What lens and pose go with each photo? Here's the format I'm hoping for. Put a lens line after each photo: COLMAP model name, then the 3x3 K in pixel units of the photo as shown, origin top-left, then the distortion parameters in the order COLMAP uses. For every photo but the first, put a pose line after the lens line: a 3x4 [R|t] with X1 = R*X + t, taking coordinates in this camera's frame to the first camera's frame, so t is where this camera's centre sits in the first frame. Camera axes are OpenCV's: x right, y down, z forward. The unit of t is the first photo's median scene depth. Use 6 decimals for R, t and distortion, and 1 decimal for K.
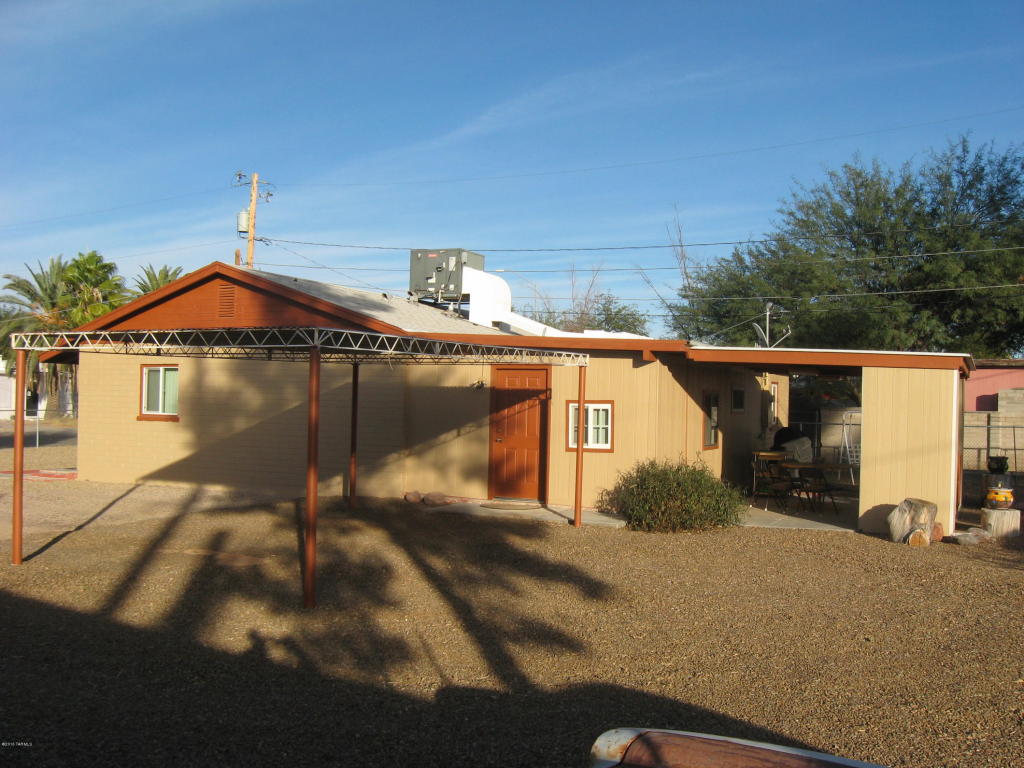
lens RADIAL K [[1063.0, 0, 515.0], [0, 1063.0, 388.1], [0, 0, 1]] dist [-0.117341, 0.000000]
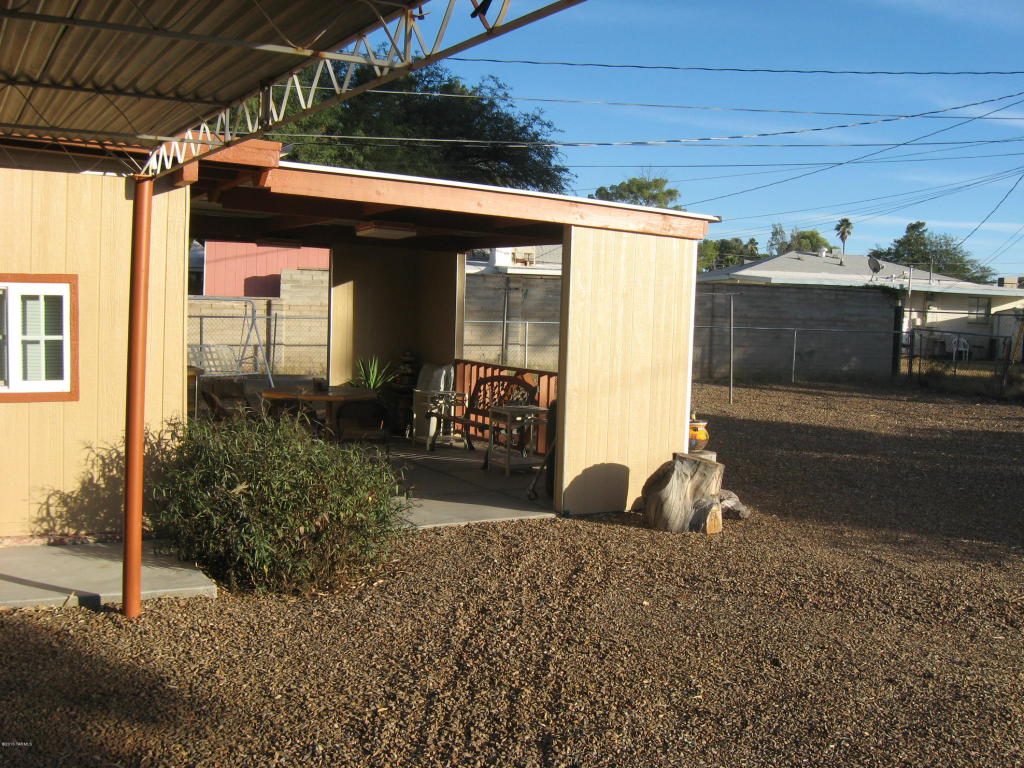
lens RADIAL K [[1063.0, 0, 509.6], [0, 1063.0, 384.0], [0, 0, 1]] dist [-0.117341, 0.000000]
pose [[0.590670, -0.060901, 0.804612, -0.104006], [-0.027665, 0.995033, 0.095623, 0.008050], [-0.806439, -0.078741, 0.586051, 0.484339]]
